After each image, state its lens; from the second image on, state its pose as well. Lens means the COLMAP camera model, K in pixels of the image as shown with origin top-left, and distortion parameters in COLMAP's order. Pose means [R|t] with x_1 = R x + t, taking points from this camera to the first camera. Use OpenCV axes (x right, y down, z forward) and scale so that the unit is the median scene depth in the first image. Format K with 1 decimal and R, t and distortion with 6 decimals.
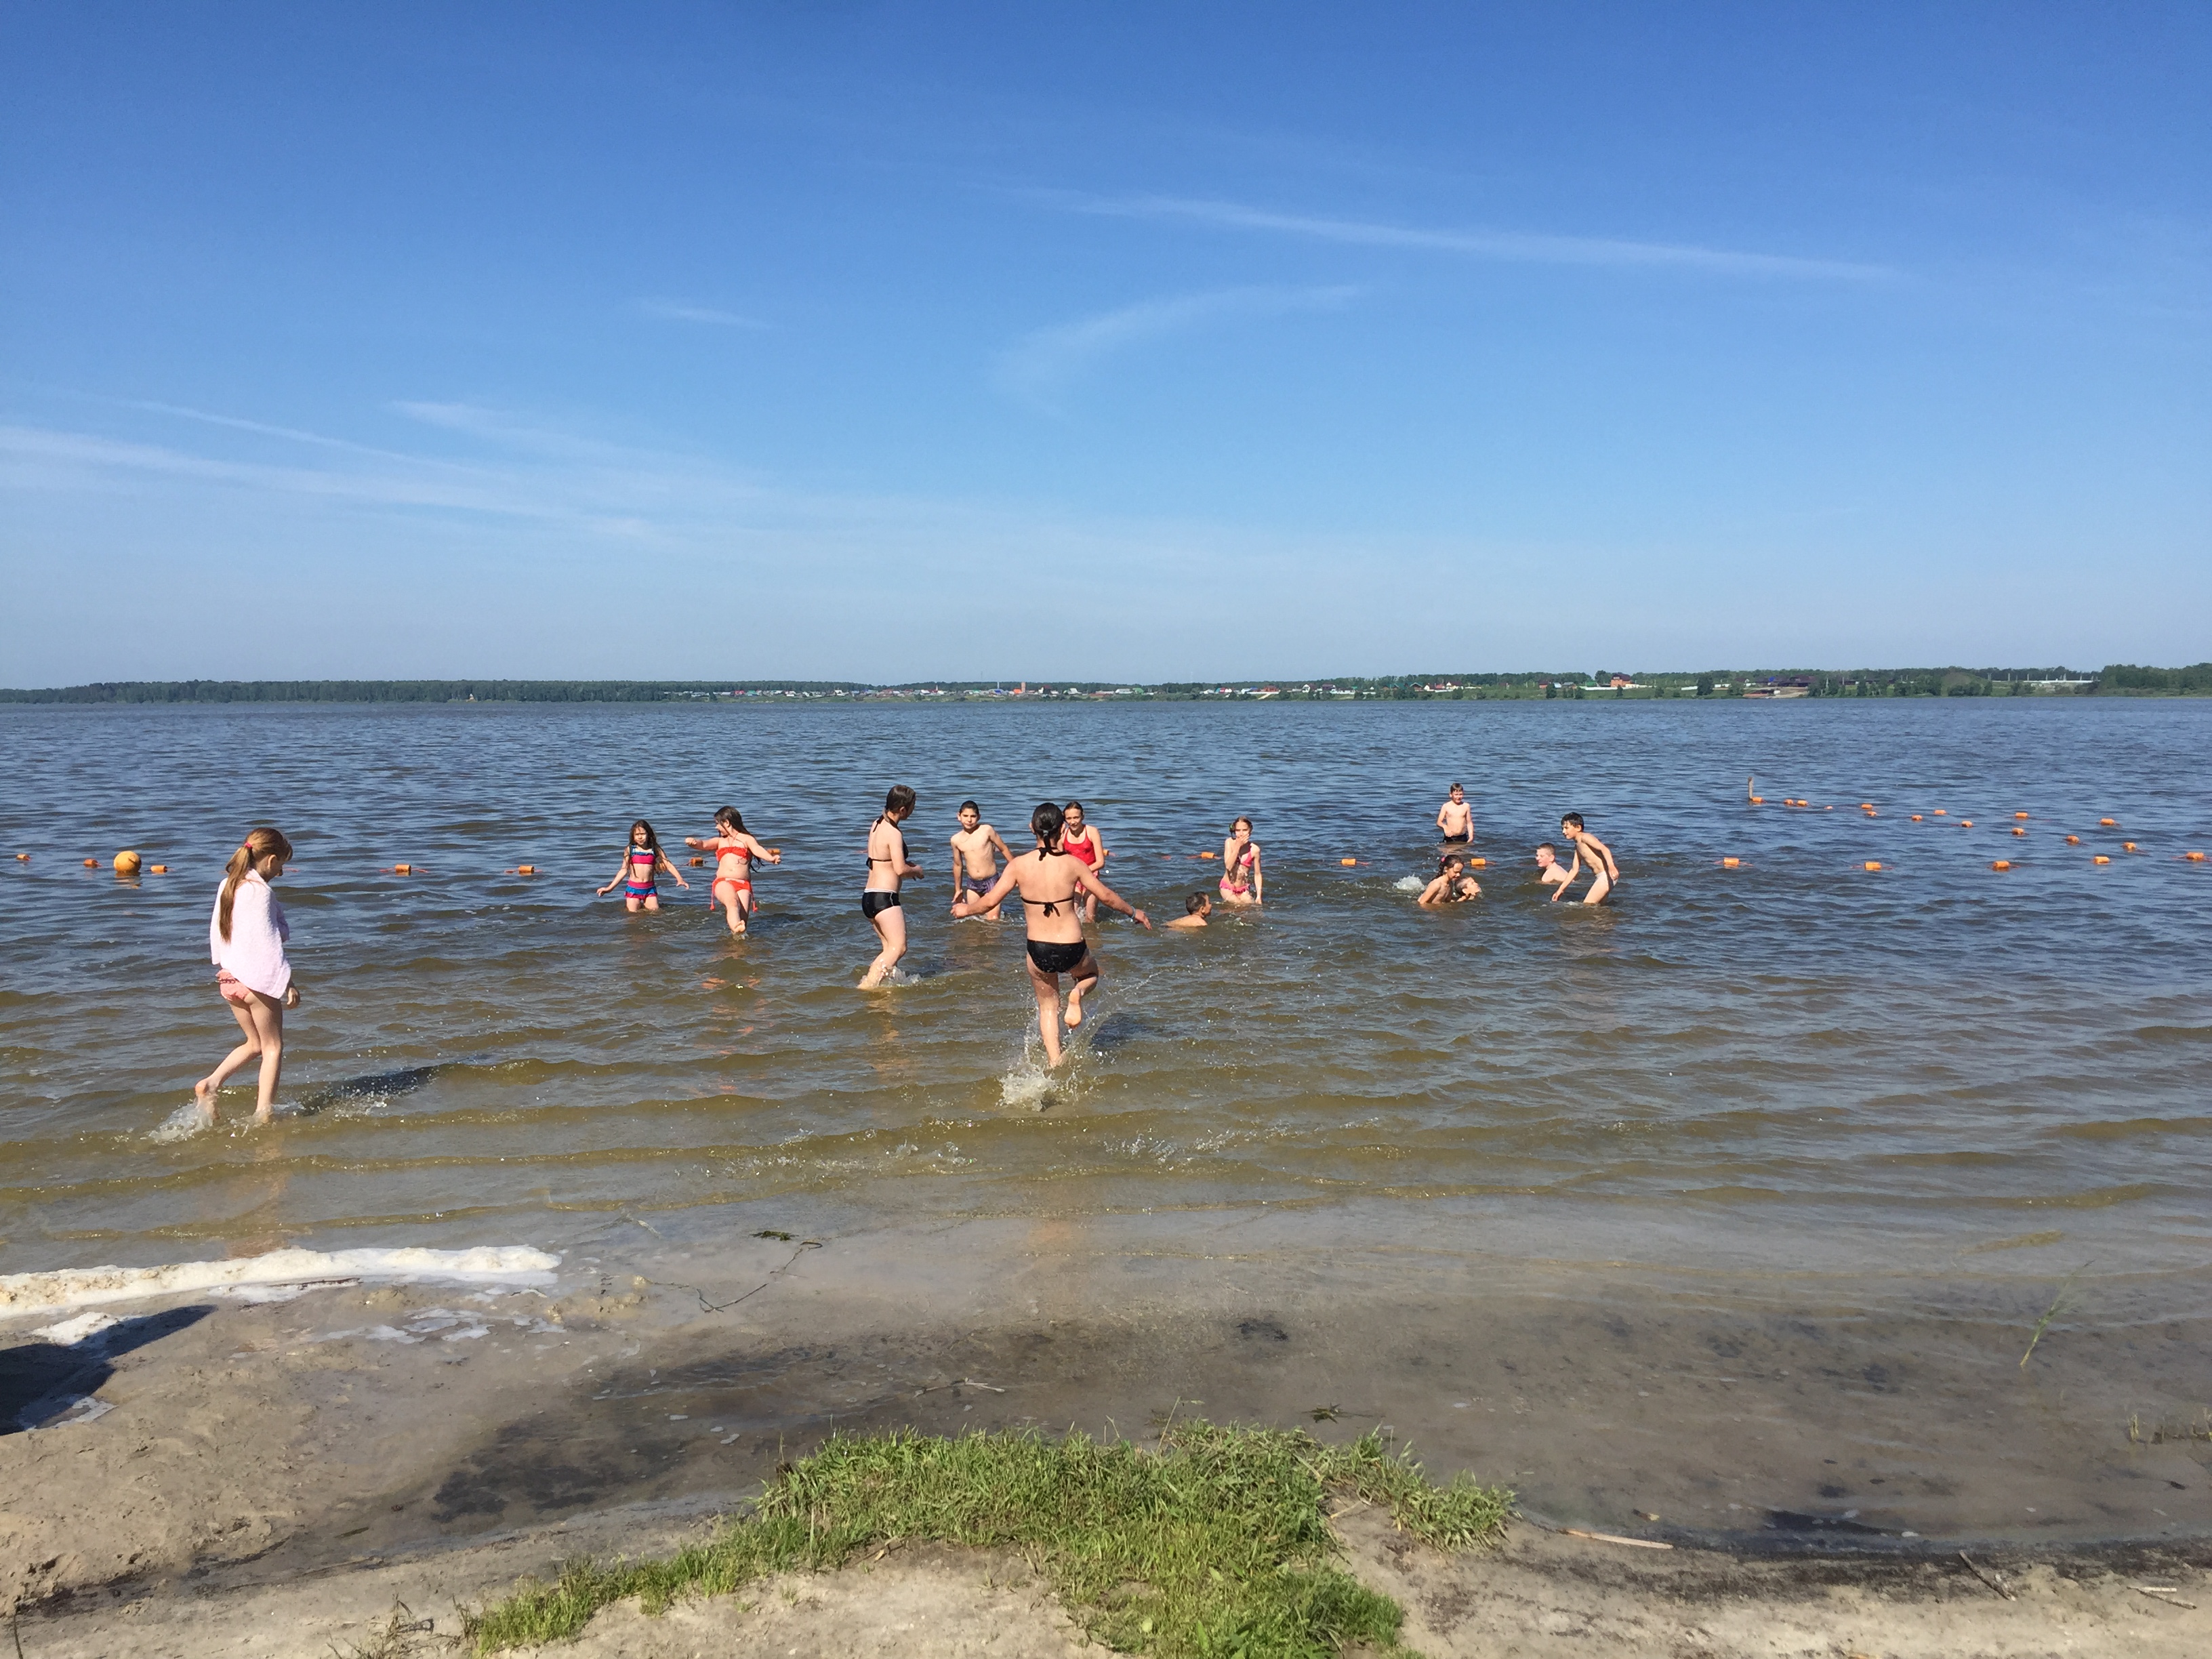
lens RADIAL K [[1885.7, 0, 1105.8], [0, 1885.7, 840.6], [0, 0, 1]] dist [0.091437, -0.117604]
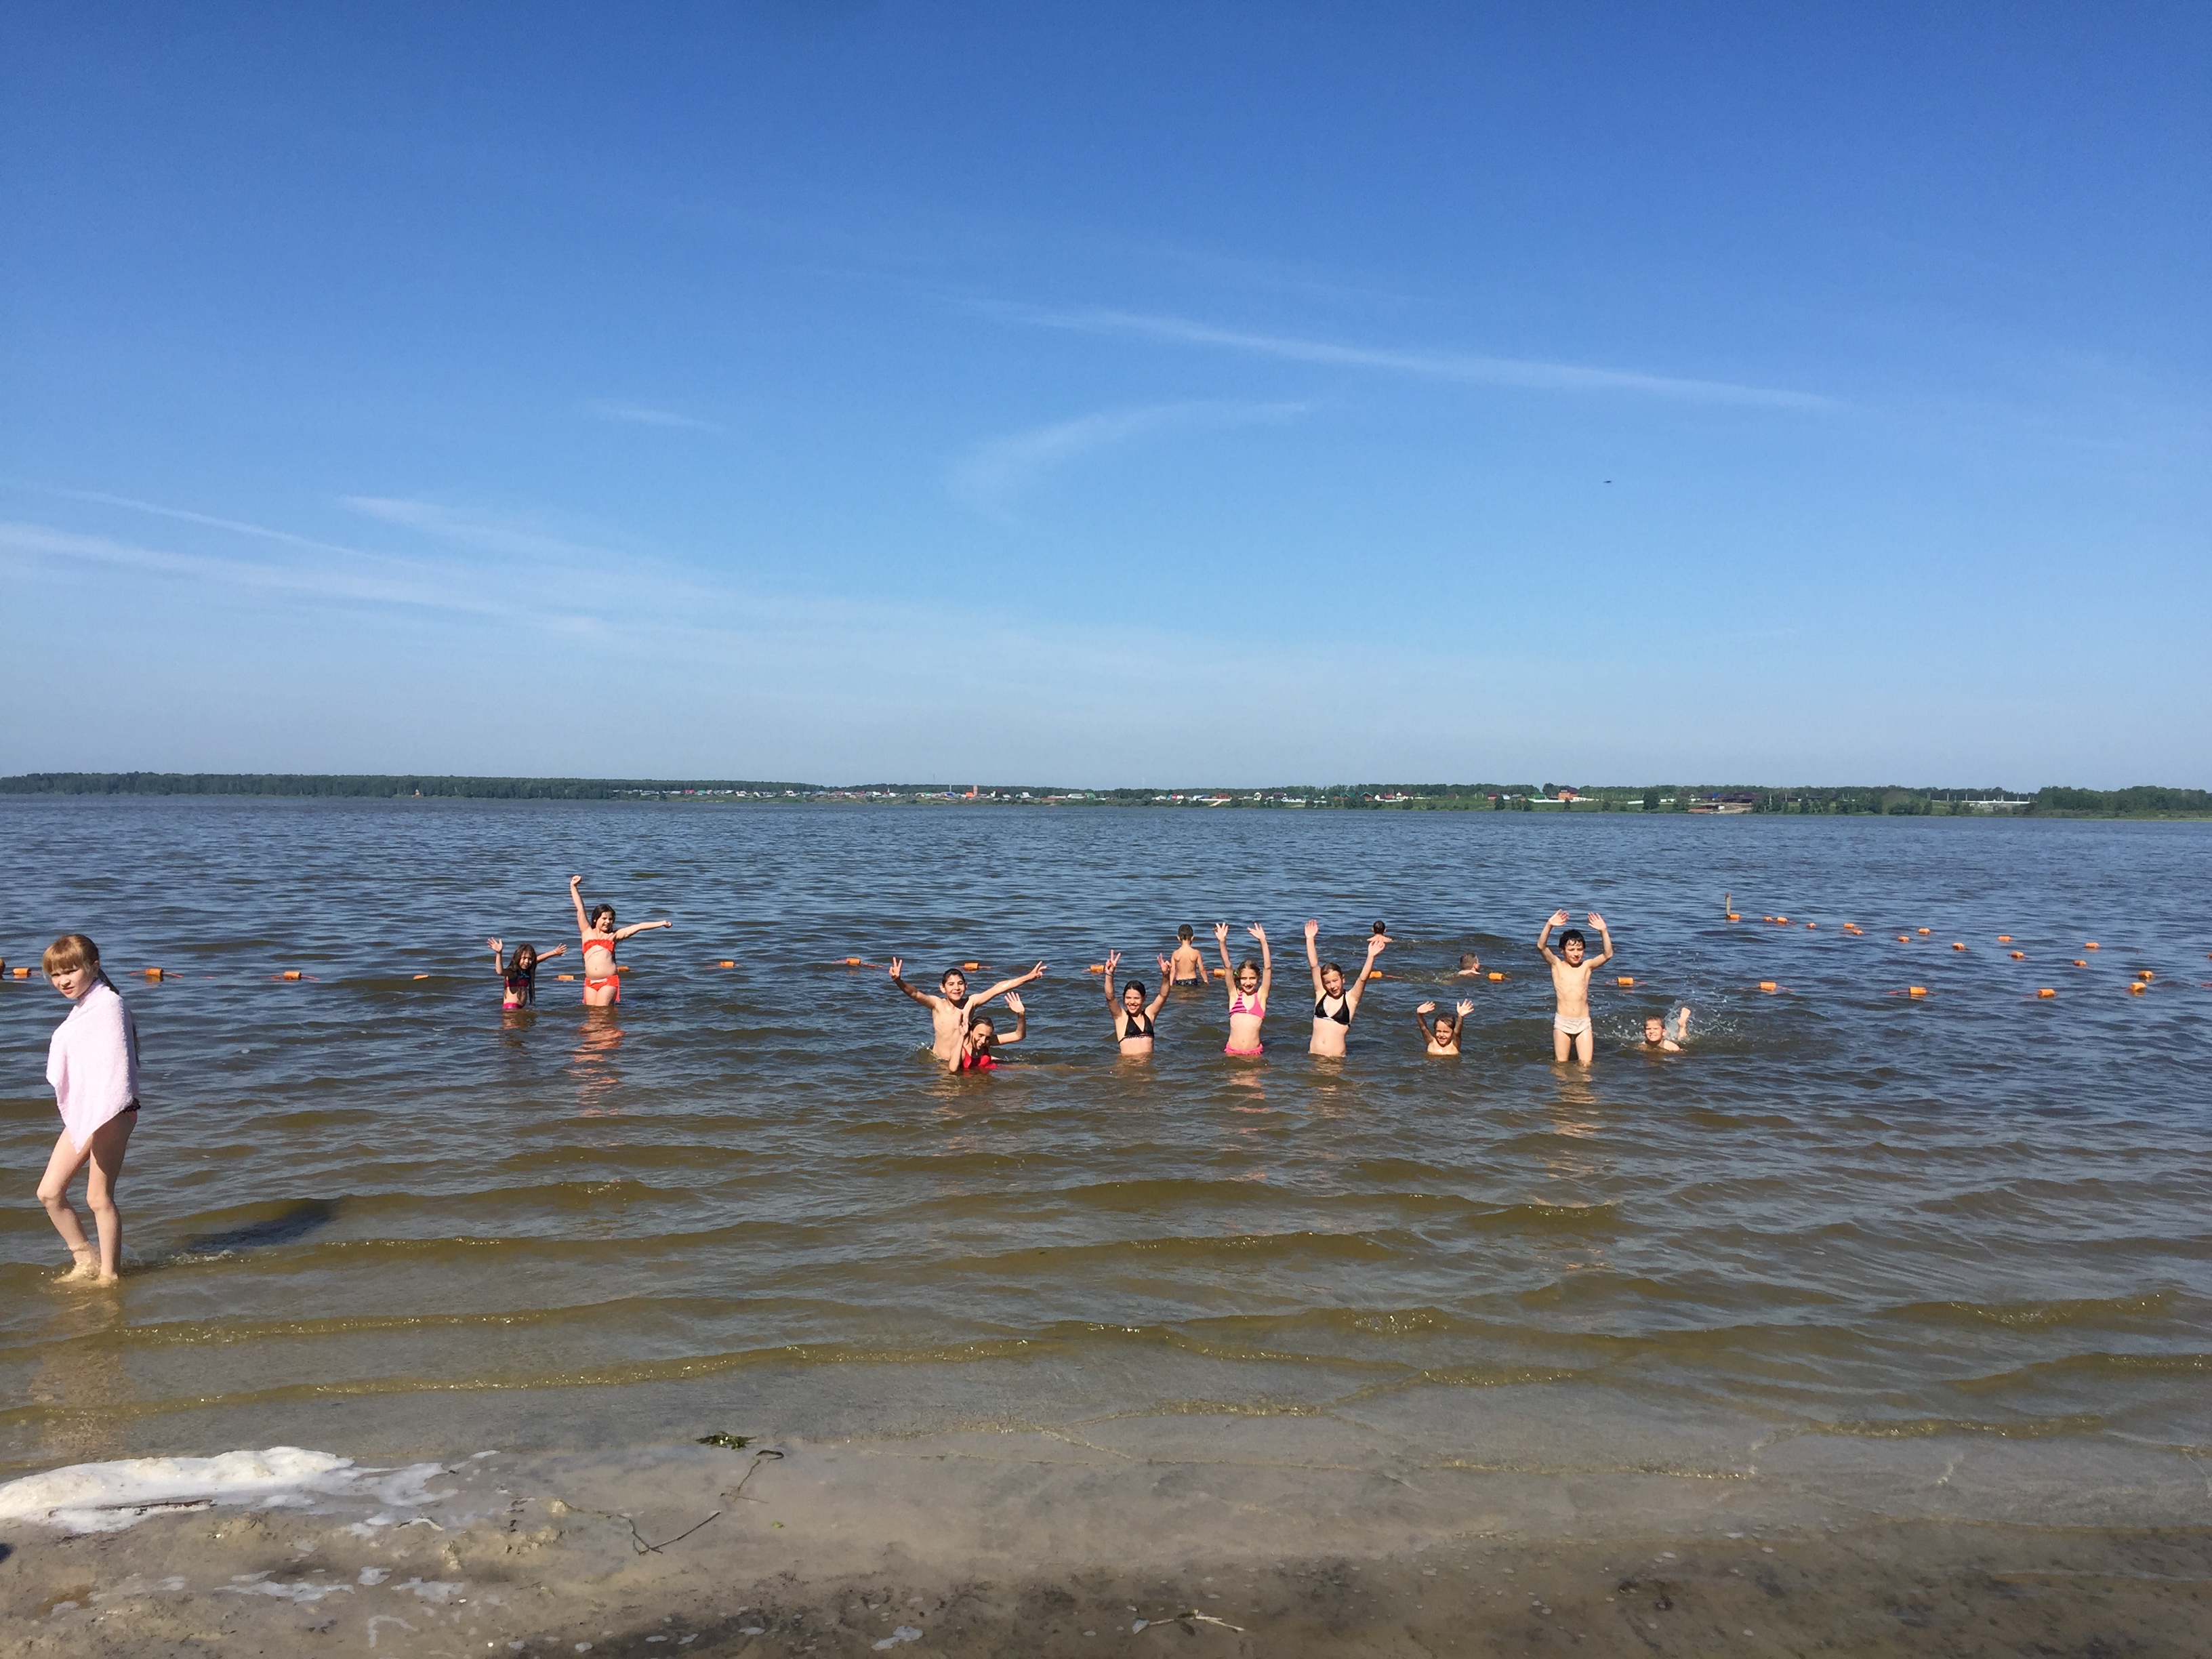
lens RADIAL K [[1887.4, 0, 1105.0], [0, 1887.4, 844.5], [0, 0, 1]] dist [0.091101, -0.121331]
pose [[0.999572, 0.014511, 0.025387, -0.054740], [-0.013136, 0.998480, -0.053527, -0.014987], [-0.026125, 0.053170, 0.998244, 0.243640]]
